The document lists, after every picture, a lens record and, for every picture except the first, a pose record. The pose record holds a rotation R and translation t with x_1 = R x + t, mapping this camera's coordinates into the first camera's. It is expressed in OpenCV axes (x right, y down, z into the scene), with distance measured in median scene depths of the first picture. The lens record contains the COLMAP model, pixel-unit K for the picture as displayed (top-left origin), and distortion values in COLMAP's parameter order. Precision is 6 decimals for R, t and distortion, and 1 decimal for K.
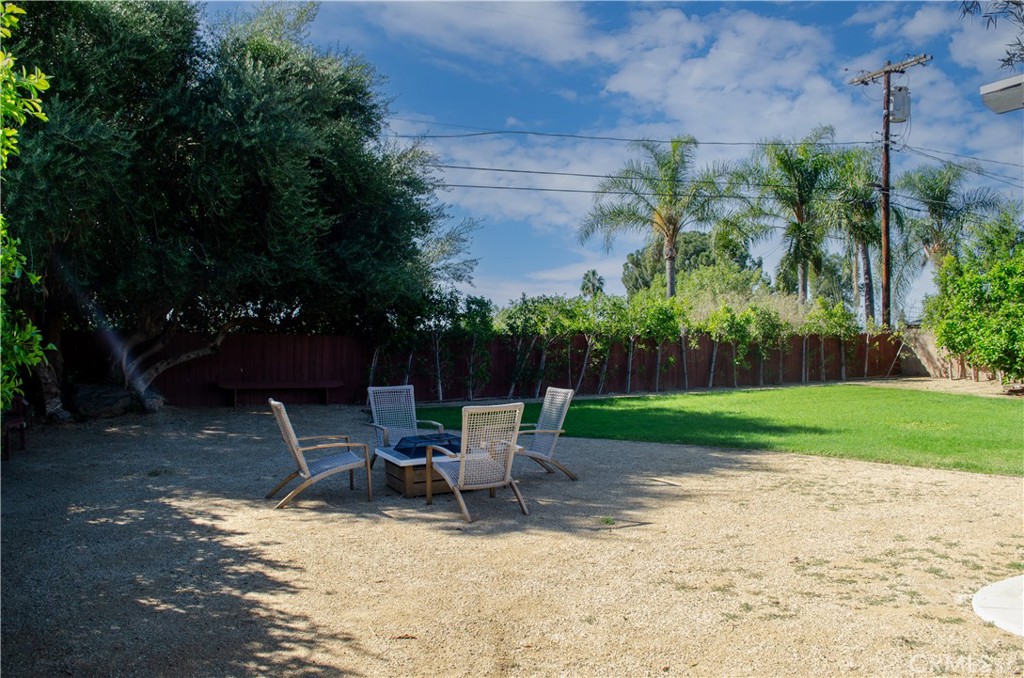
lens RADIAL K [[827.0, 0, 512.1], [0, 827.0, 347.1], [0, 0, 1]] dist [-0.077569, 0.012538]
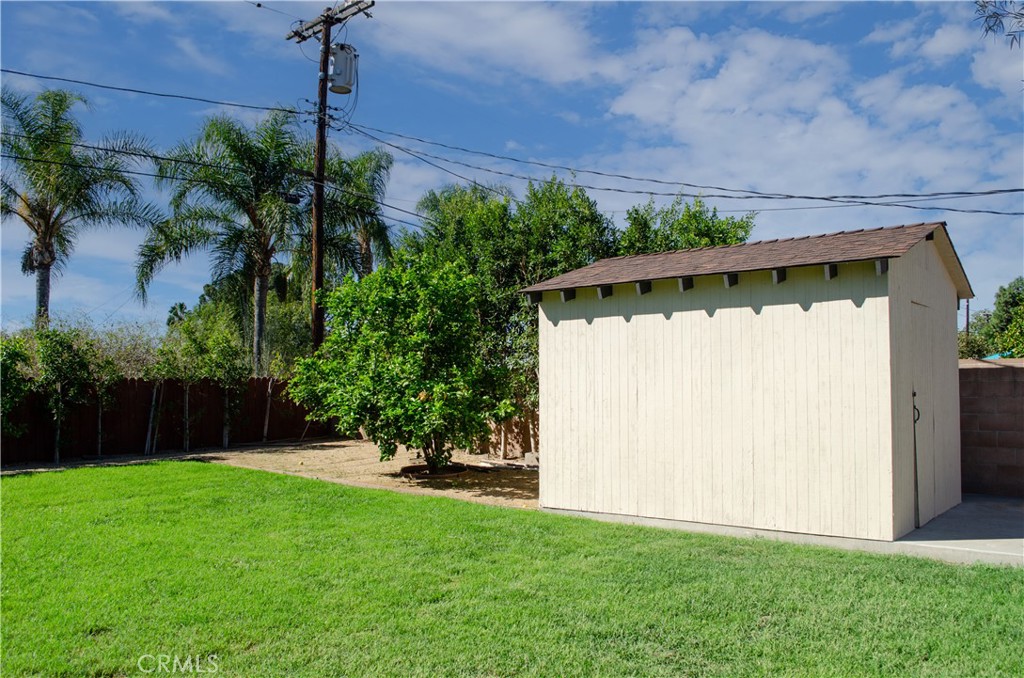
lens RADIAL K [[827.0, 0, 505.9], [0, 827.0, 343.9], [0, 0, 1]] dist [-0.077569, 0.012538]
pose [[0.912953, 0.022233, 0.407458, 0.403680], [-0.000292, 0.998550, -0.053830, -0.009696], [-0.408064, 0.049025, 0.911636, 0.341789]]
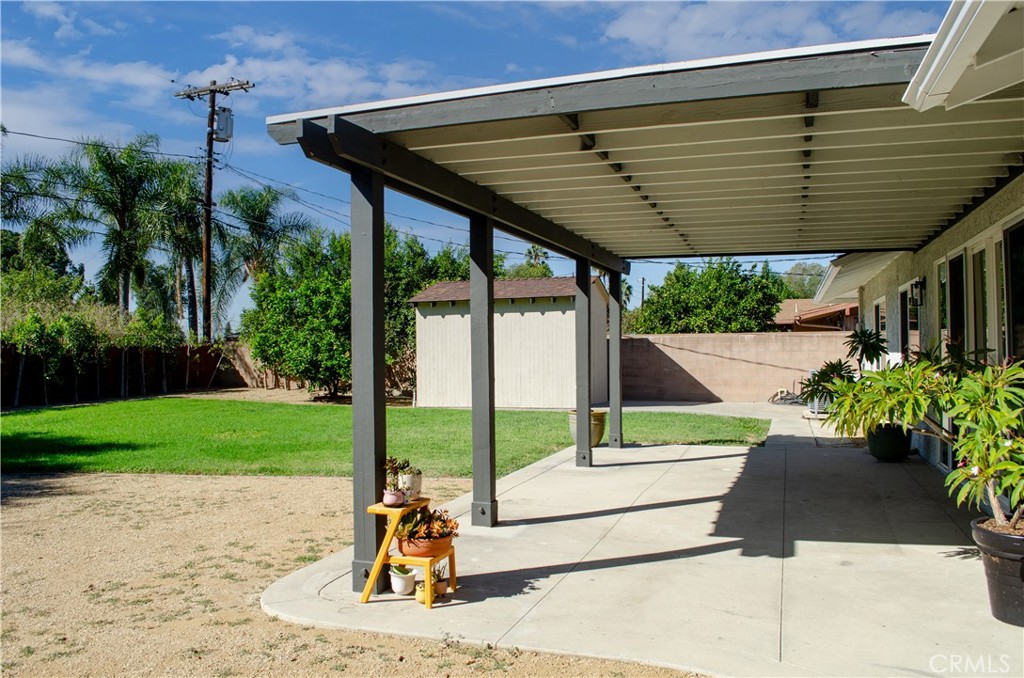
lens RADIAL K [[827.0, 0, 517.4], [0, 827.0, 347.7], [0, 0, 1]] dist [-0.077569, 0.012538]
pose [[0.709262, 0.000628, 0.704945, 0.015328], [0.009121, 0.999908, -0.010068, -0.000552], [-0.704886, 0.013571, 0.709191, -0.002410]]
